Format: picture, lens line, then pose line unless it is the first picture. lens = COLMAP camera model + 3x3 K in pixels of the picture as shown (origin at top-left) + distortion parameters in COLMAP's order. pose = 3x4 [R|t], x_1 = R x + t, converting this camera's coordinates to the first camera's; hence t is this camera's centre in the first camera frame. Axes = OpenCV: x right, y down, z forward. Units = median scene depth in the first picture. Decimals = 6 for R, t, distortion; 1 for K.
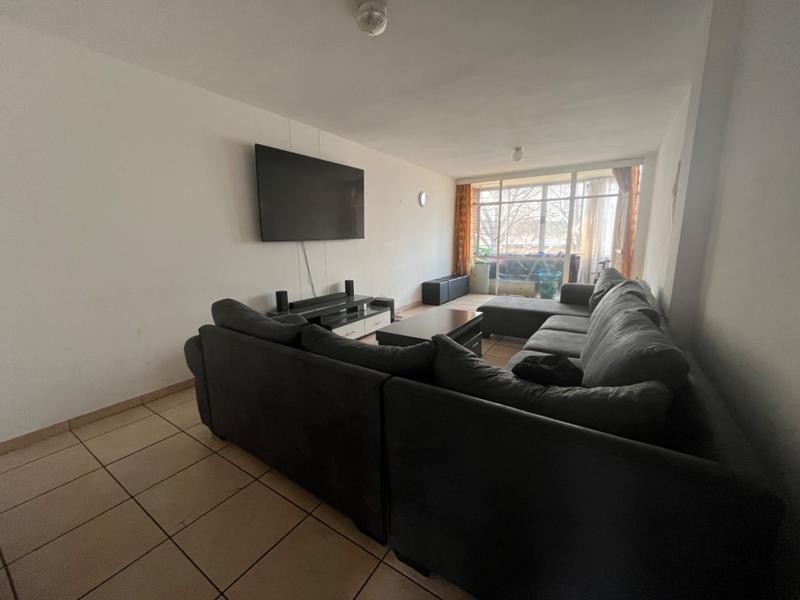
lens RADIAL K [[324.4, 0, 398.6], [0, 324.4, 300.1], [0, 0, 1]] dist [-0.001175, -0.000016]
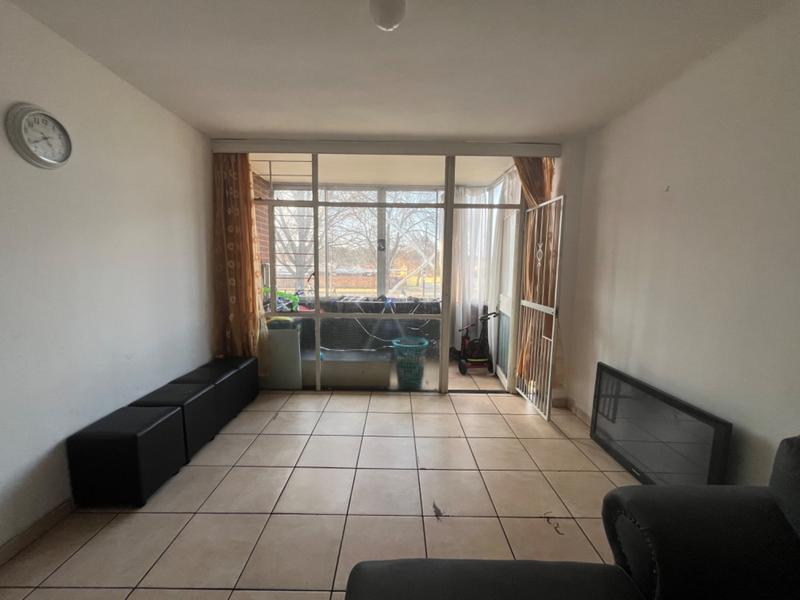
lens RADIAL K [[324.4, 0, 398.6], [0, 324.4, 300.1], [0, 0, 1]] dist [-0.001175, -0.000016]
pose [[0.836426, -0.035913, 0.546902, 0.142534], [0.078177, 0.995465, -0.054195, -0.116395], [-0.542476, 0.088085, 0.835441, 0.524002]]
